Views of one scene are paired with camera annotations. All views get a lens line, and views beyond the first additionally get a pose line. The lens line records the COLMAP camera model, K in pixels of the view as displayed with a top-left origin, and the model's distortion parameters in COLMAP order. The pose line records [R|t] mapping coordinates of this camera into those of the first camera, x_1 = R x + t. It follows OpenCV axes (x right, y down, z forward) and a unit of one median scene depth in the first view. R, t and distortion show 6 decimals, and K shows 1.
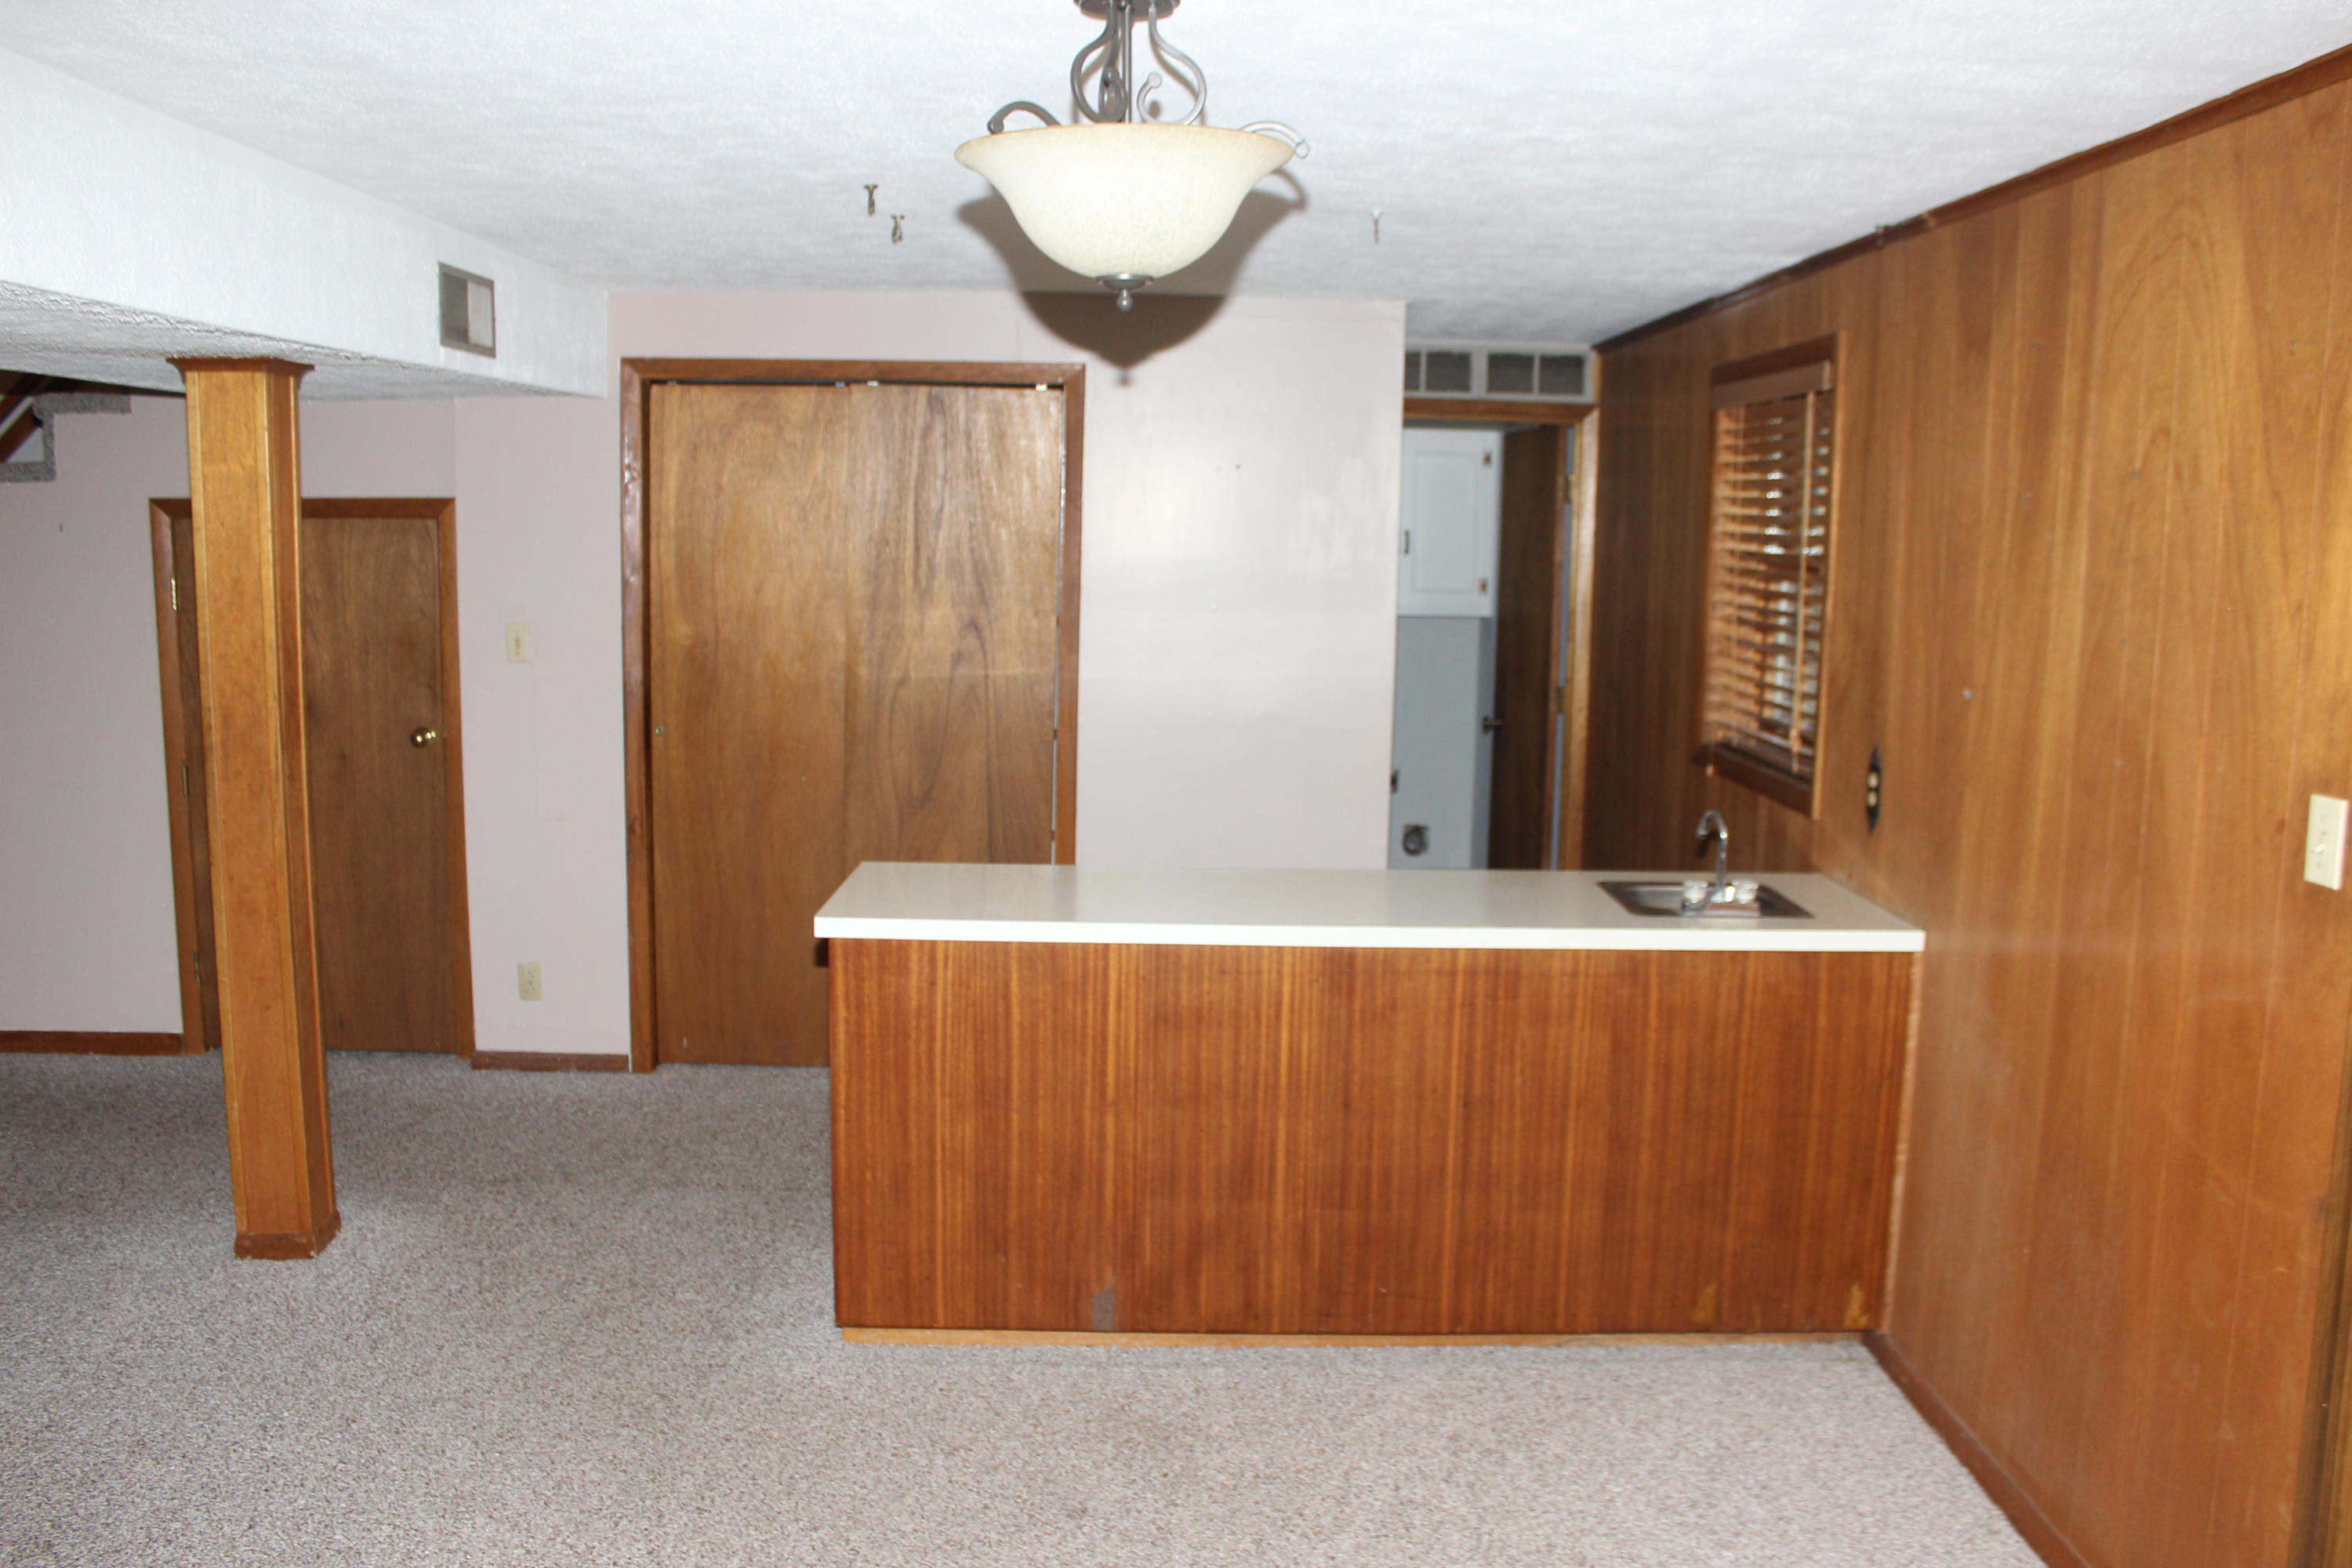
lens RADIAL K [[2032.0, 0, 1173.9], [0, 2032.0, 784.4], [0, 0, 1]] dist [-0.014978, -0.008585]
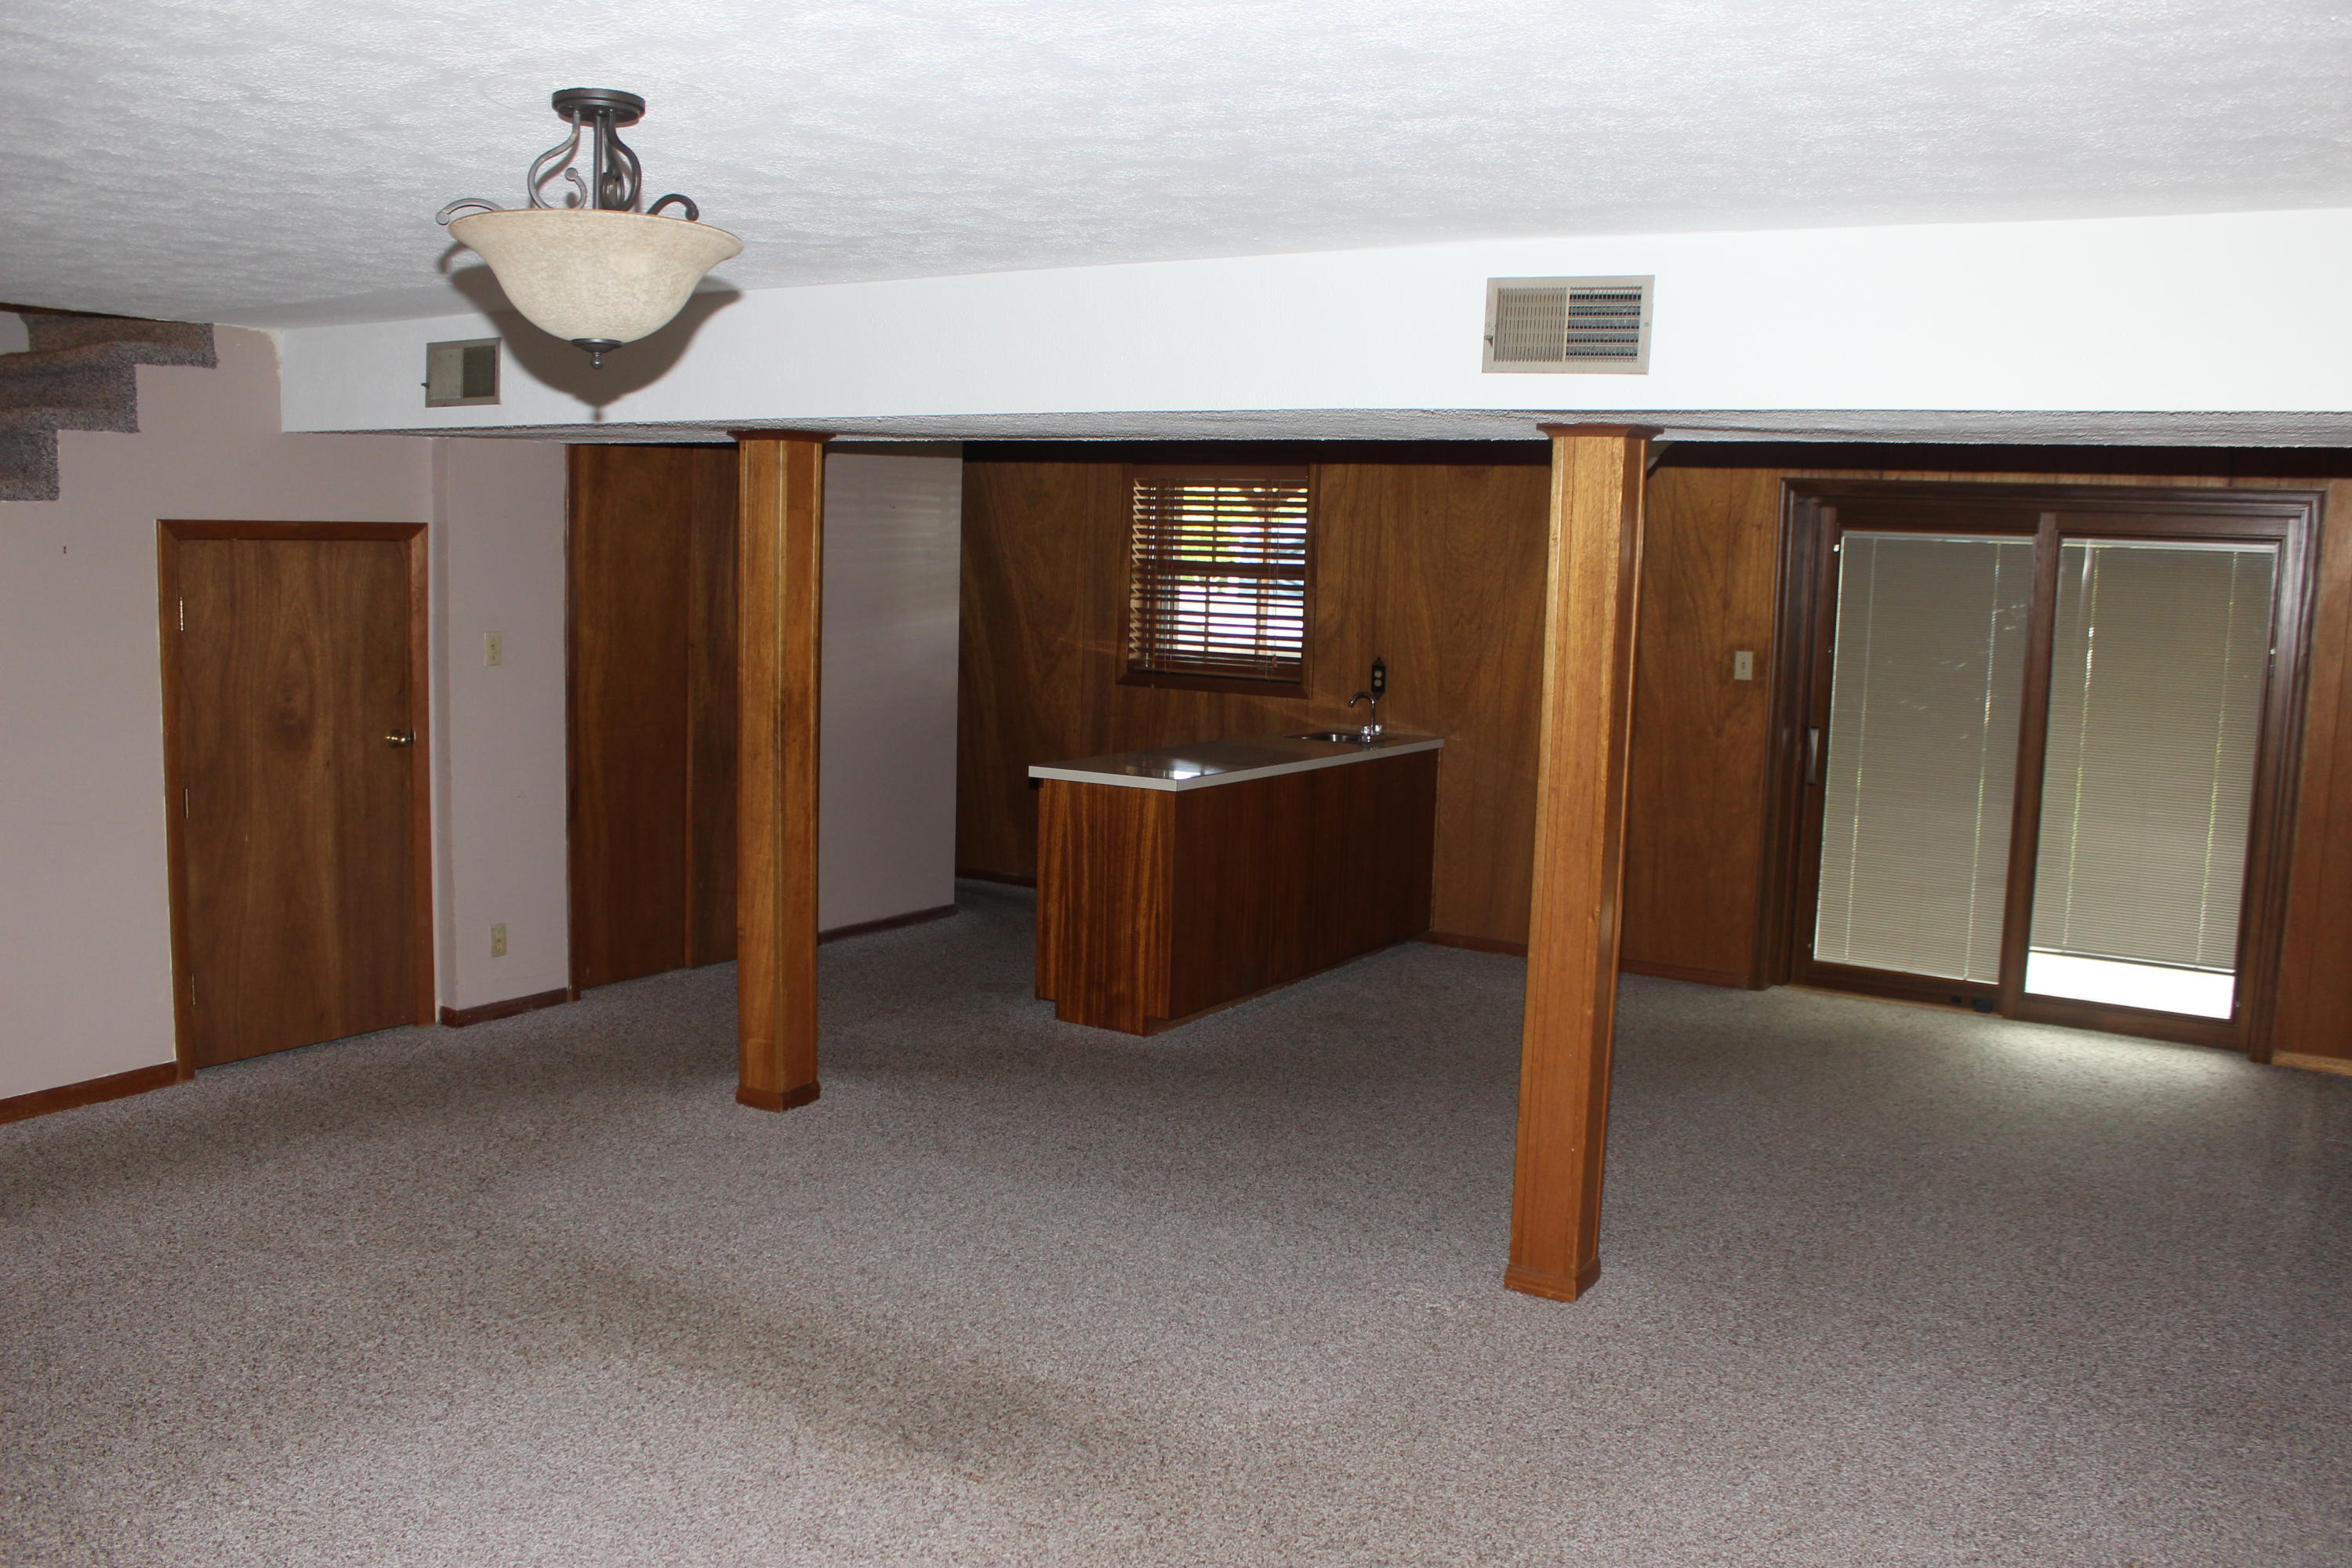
lens RADIAL K [[2032.0, 0, 1175.7], [0, 2032.0, 784.7], [0, 0, 1]] dist [-0.014978, -0.008585]
pose [[0.513994, -0.103557, 0.851520, -1.091432], [0.091095, 0.993662, 0.065857, -0.032198], [-0.852943, 0.043719, 0.520170, 0.066455]]
